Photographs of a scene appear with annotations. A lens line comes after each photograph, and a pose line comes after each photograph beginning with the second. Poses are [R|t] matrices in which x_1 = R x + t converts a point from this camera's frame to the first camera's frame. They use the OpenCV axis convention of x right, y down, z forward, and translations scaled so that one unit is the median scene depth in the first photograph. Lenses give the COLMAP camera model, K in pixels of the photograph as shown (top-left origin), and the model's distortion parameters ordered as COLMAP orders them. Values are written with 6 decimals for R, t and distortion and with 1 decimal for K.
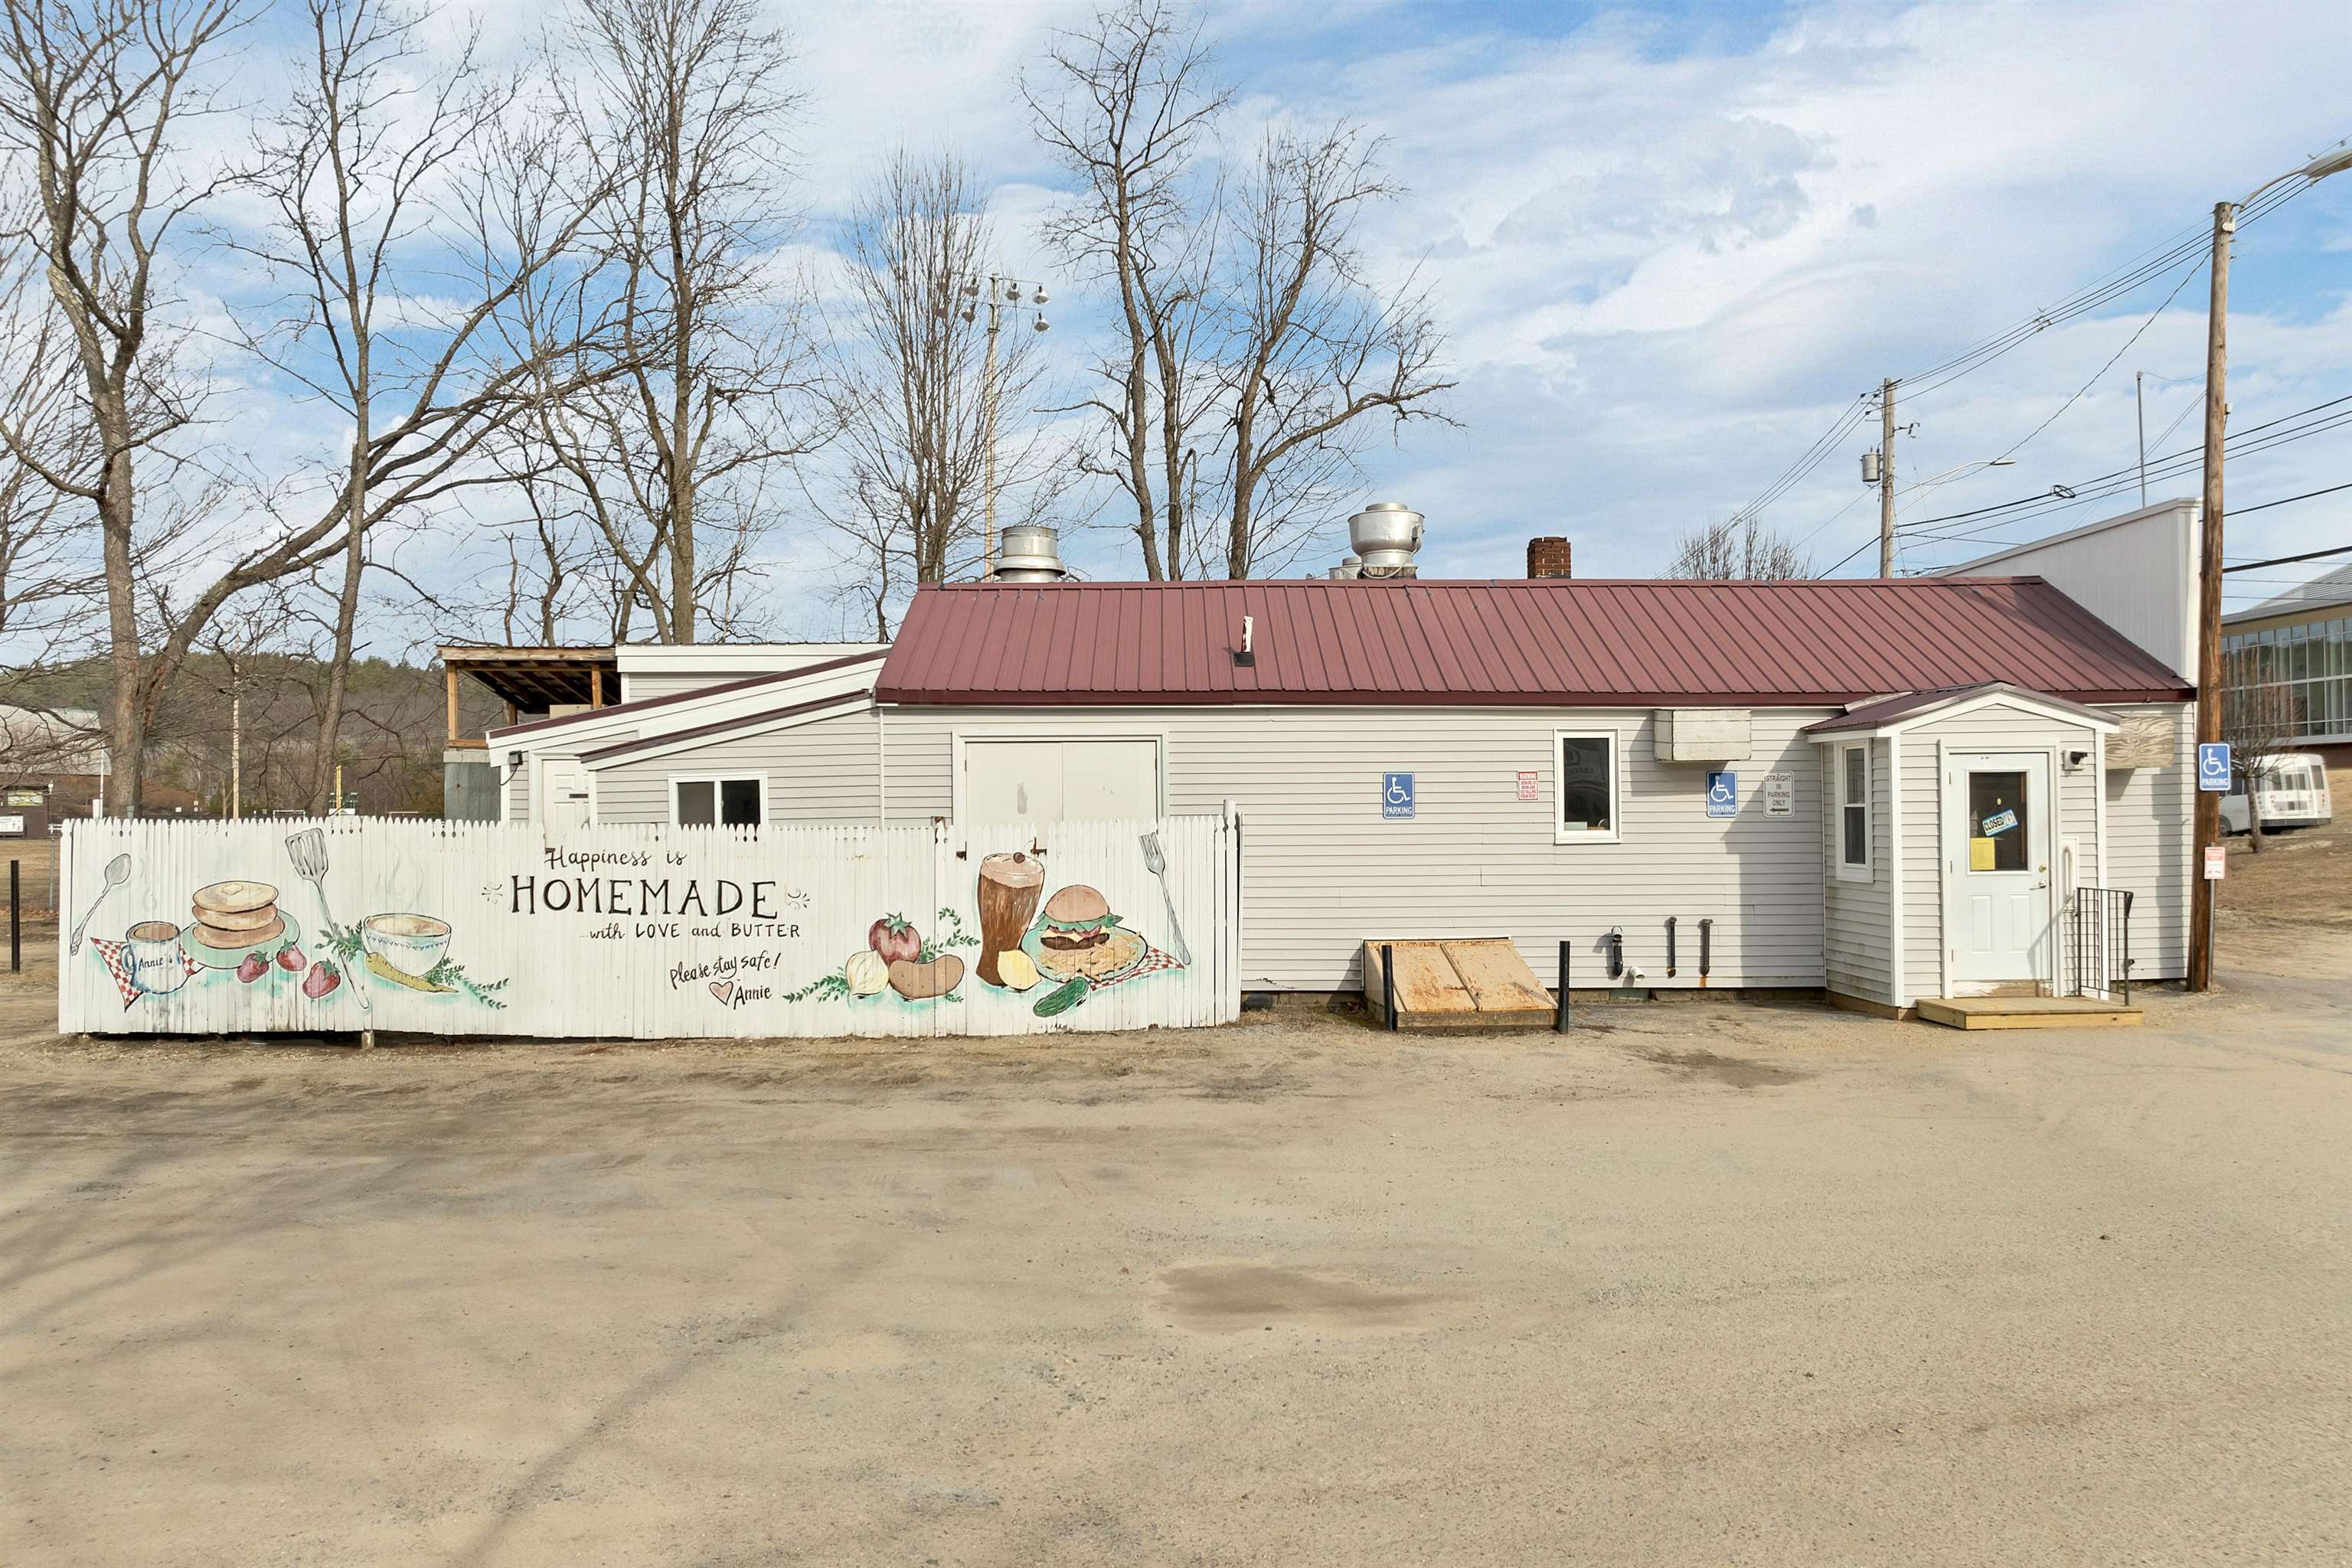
lens RADIAL K [[1618.4, 0, 1175.8], [0, 1618.4, 783.9], [0, 0, 1]] dist [-0.005808, -0.001444]
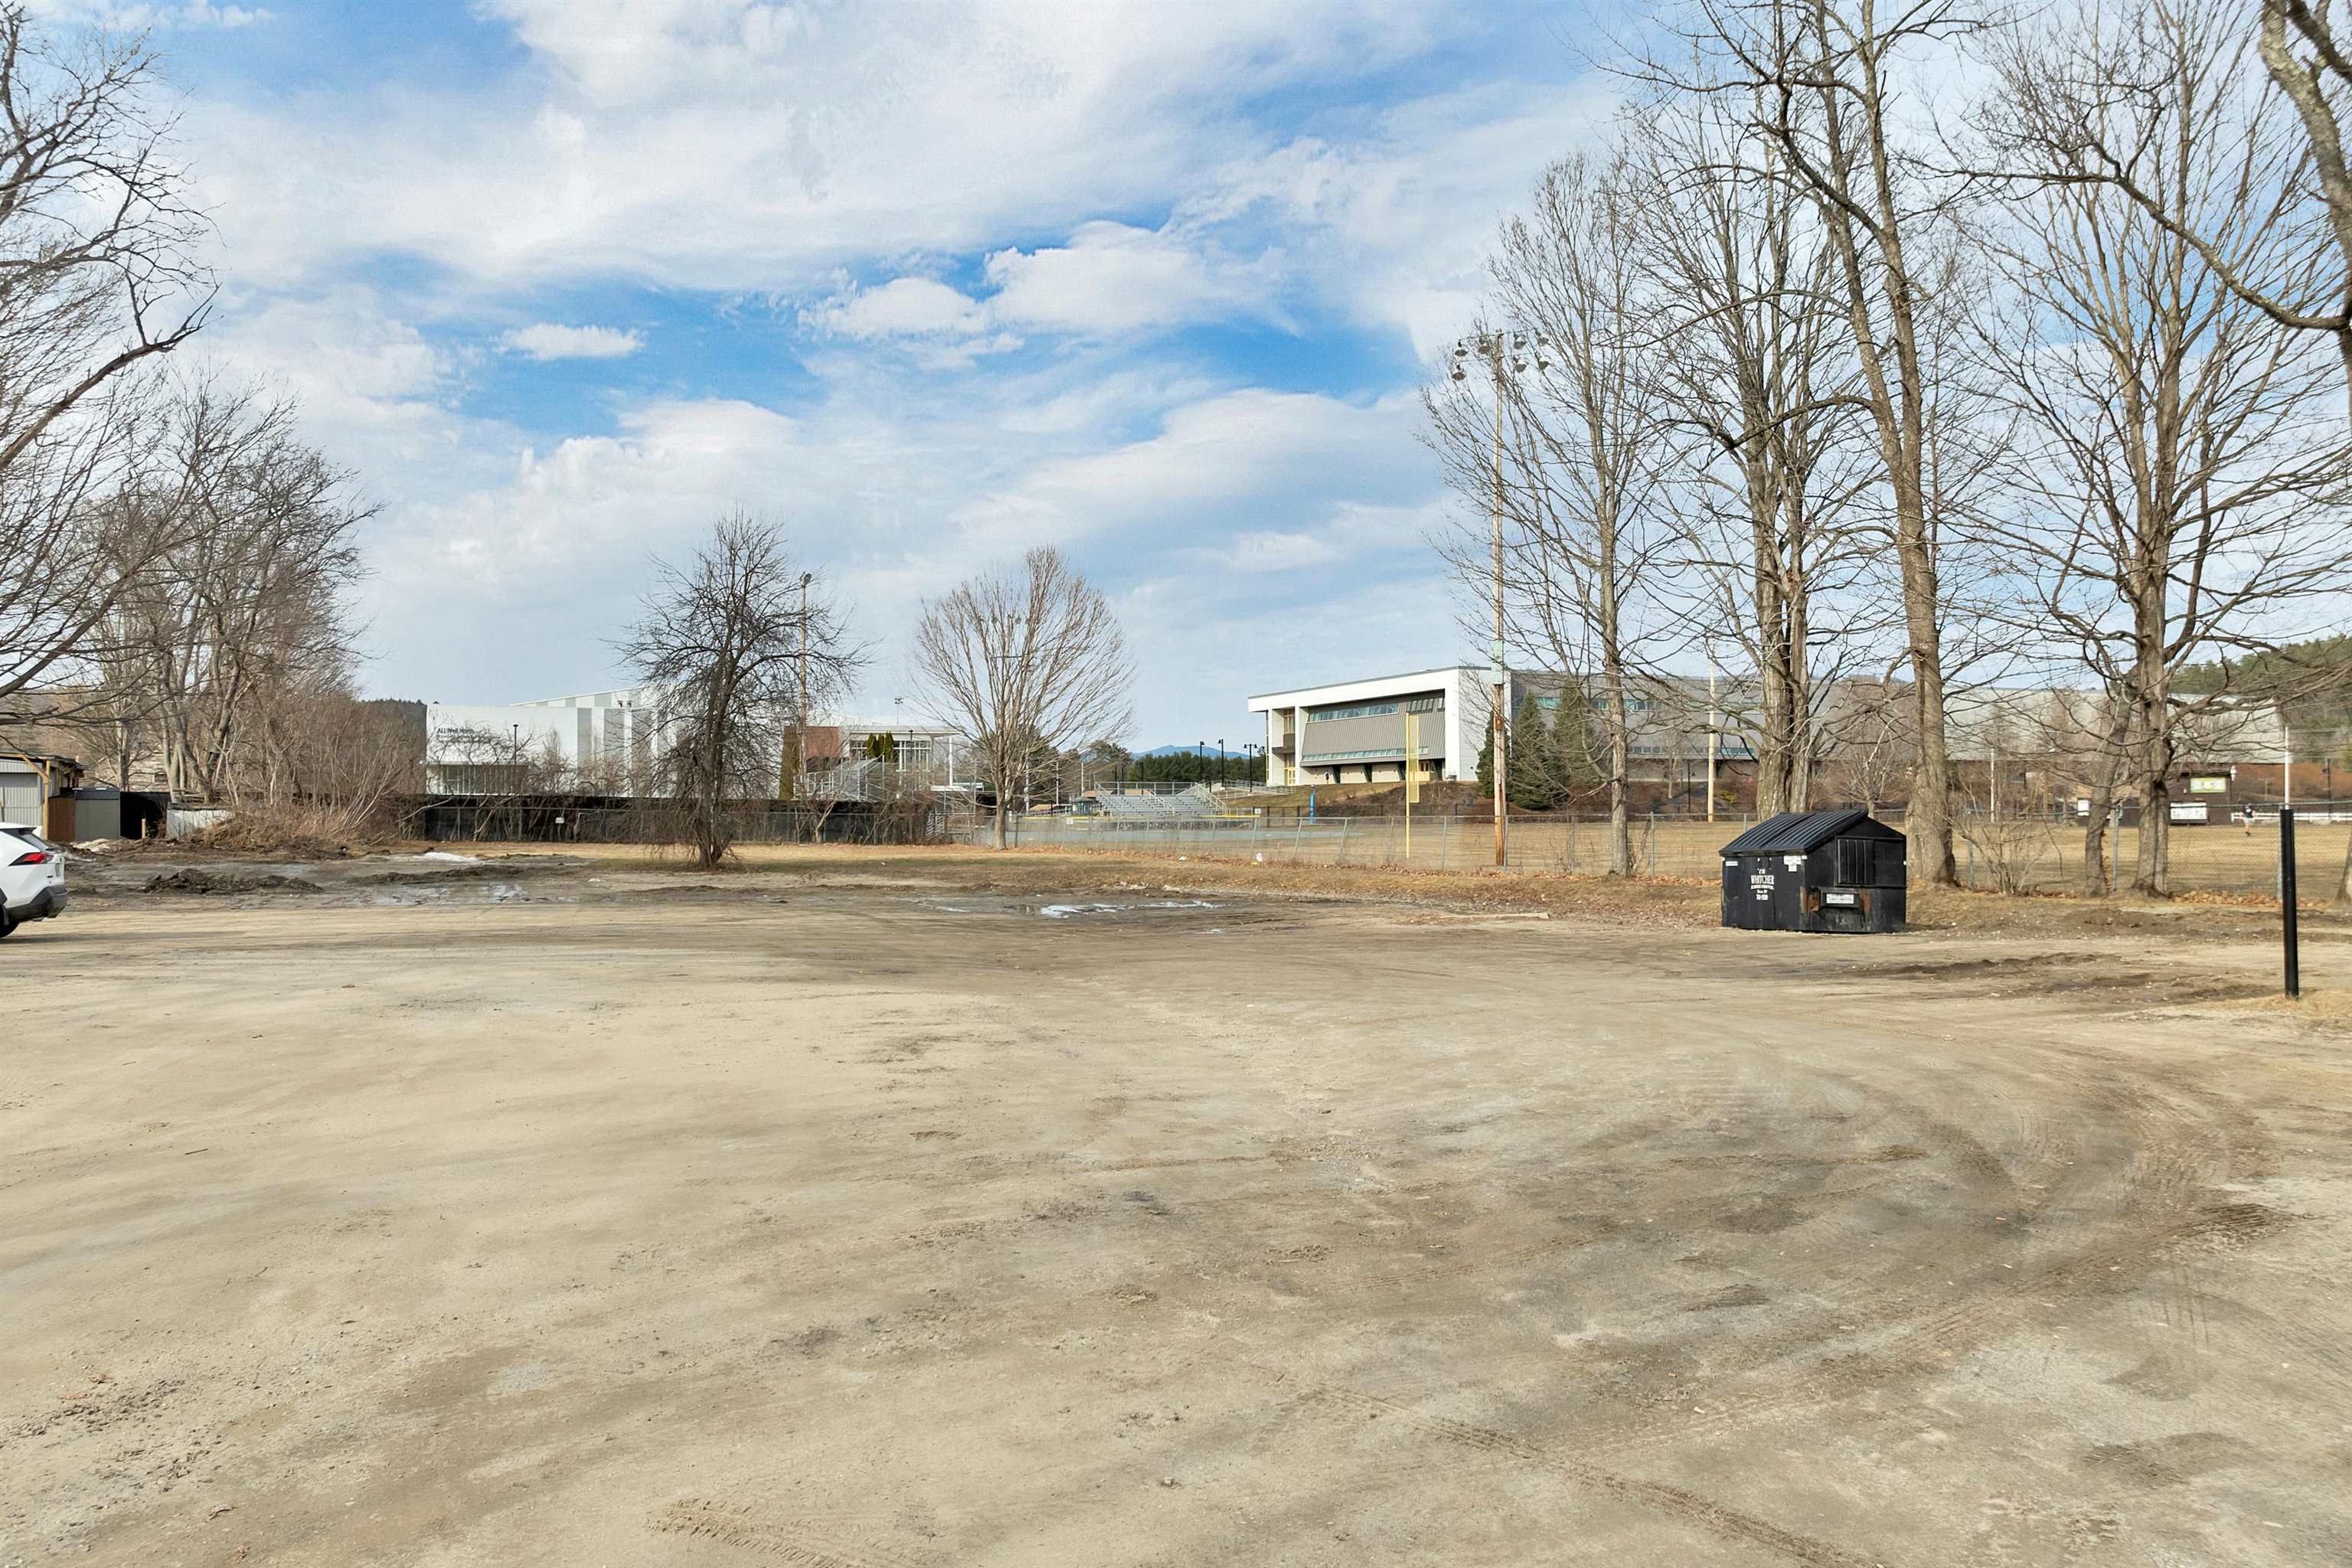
lens RADIAL K [[1618.4, 0, 1175.3], [0, 1618.4, 782.4], [0, 0, 1]] dist [-0.005808, -0.001444]
pose [[0.374741, -0.009721, -0.927079, -0.181221], [0.013968, 0.999891, -0.004838, 0.021468], [0.927024, -0.011136, 0.374836, 0.227274]]
